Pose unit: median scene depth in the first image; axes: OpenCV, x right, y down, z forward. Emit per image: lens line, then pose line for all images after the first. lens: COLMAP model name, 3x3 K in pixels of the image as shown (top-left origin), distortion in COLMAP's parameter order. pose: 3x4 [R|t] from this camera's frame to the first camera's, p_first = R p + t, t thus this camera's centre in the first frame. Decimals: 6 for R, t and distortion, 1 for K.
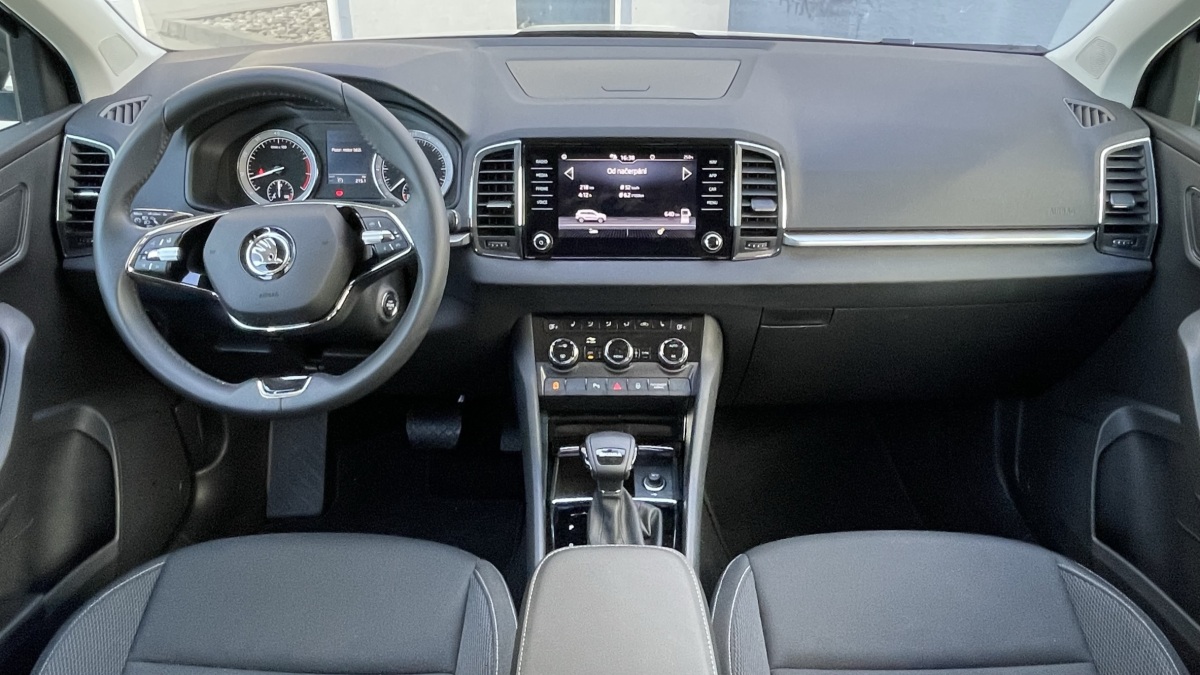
lens RADIAL K [[907.0, 0, 608.2], [0, 907.0, 341.7], [0, 0, 1]] dist [0.008699, -0.032380]
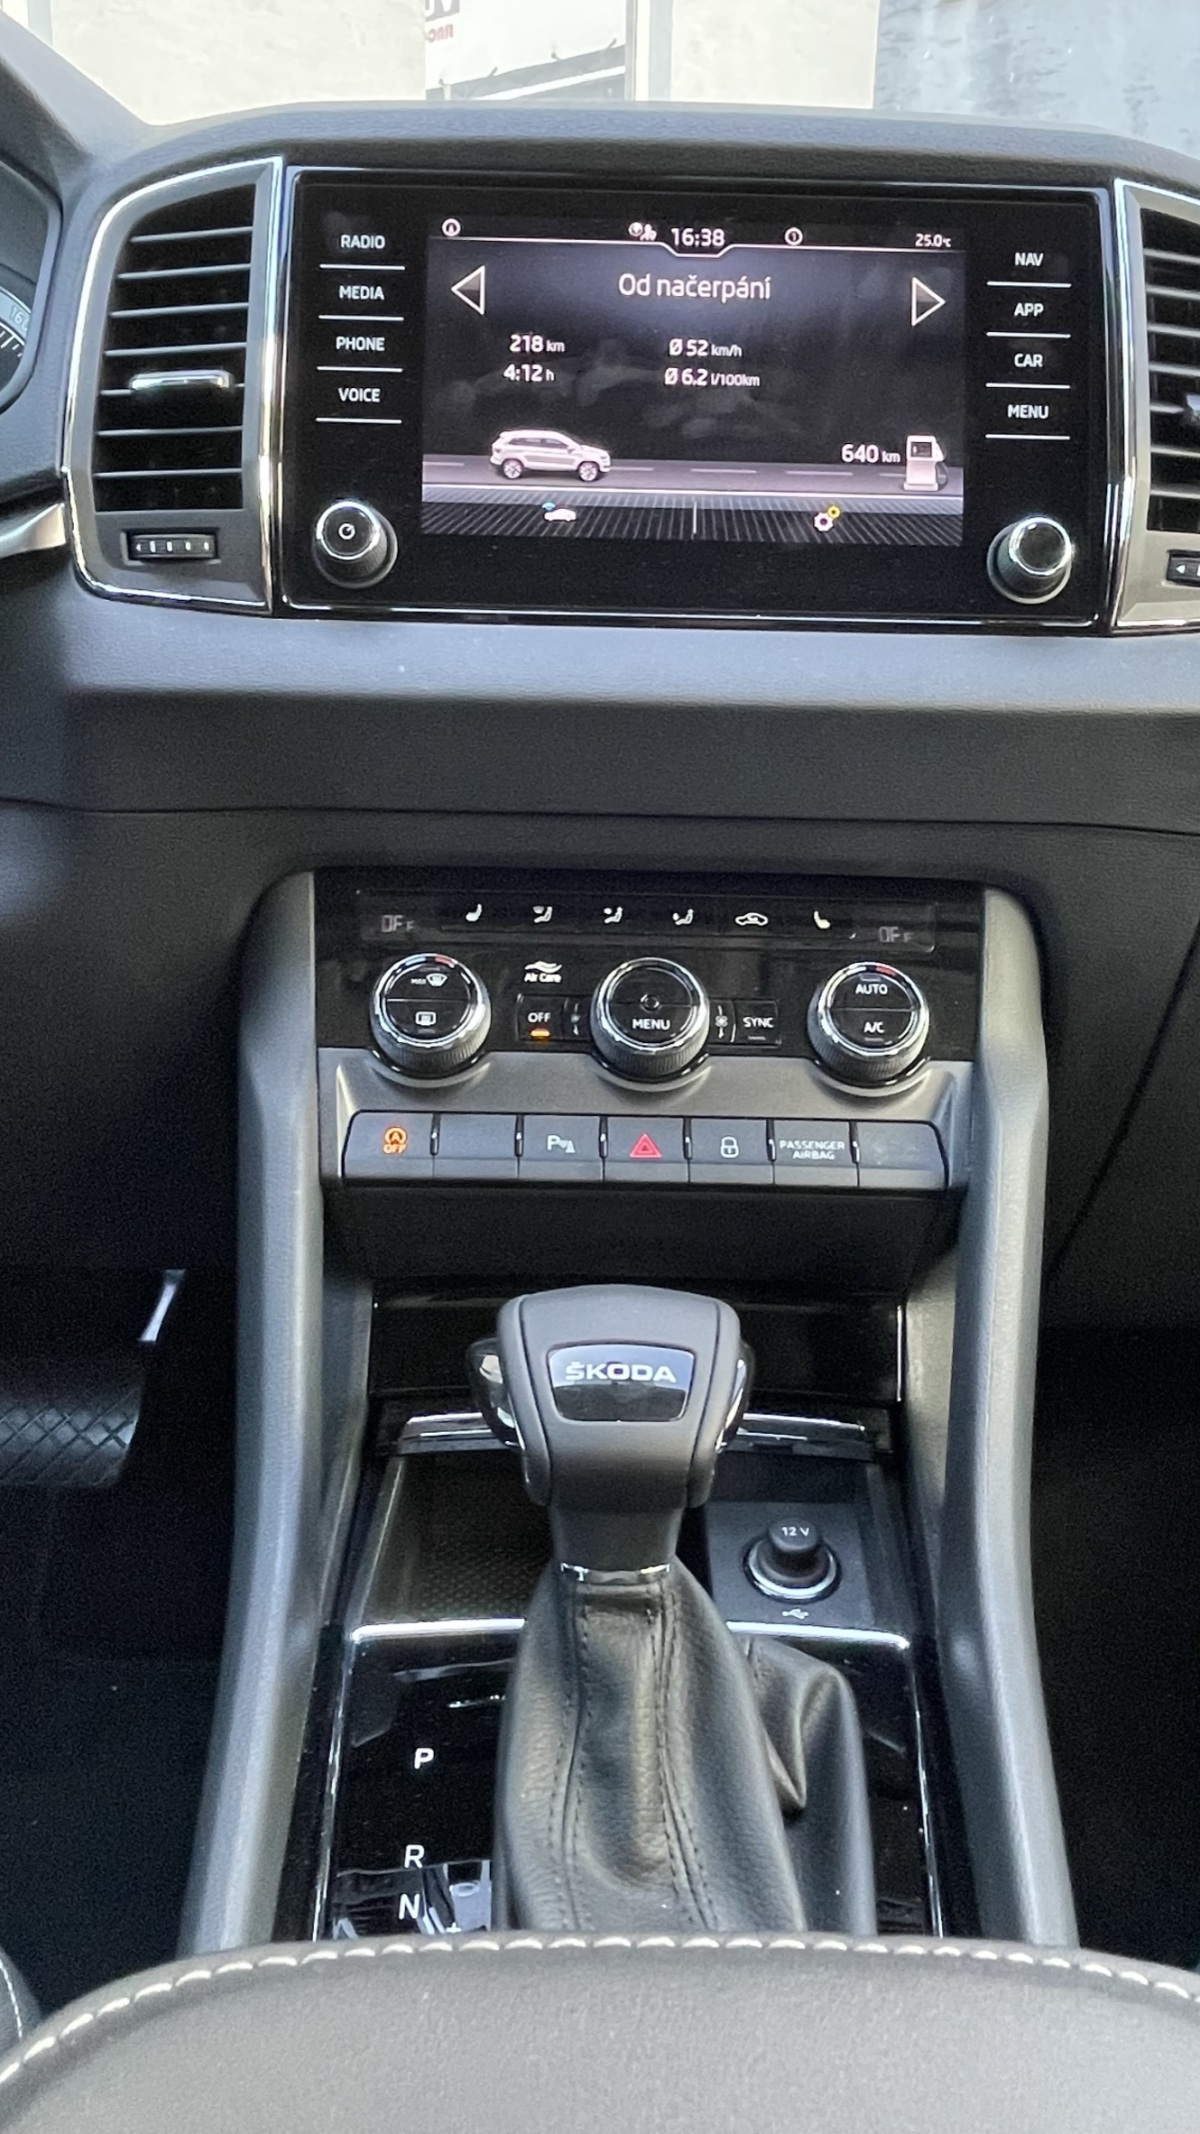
lens RADIAL K [[1613.0, 0, 608.7], [0, 1613.0, 1077.8], [0, 0, 1]] dist [0.008699, -0.032380]
pose [[0.999848, 0.015946, 0.007001, -0.003390], [-0.014272, 0.980624, -0.195377, 0.120994], [-0.009981, 0.195247, 0.980703, 0.594378]]
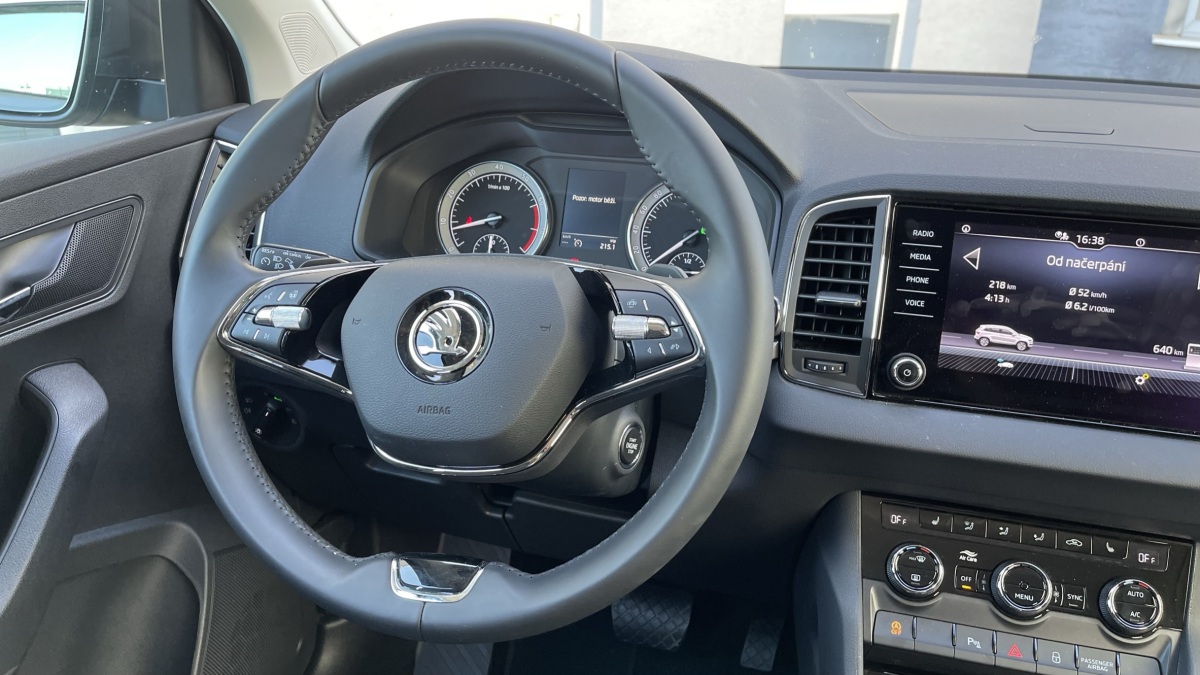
lens RADIAL K [[920.6, 0, 585.6], [0, 920.6, 338.7], [0, 0, 1]] dist [0.048472, -0.058331]
pose [[0.962337, 0.112607, -0.247440, -0.125781], [-0.144151, 0.983054, -0.113249, -0.036091], [0.230495, 0.144653, 0.962262, 0.395616]]
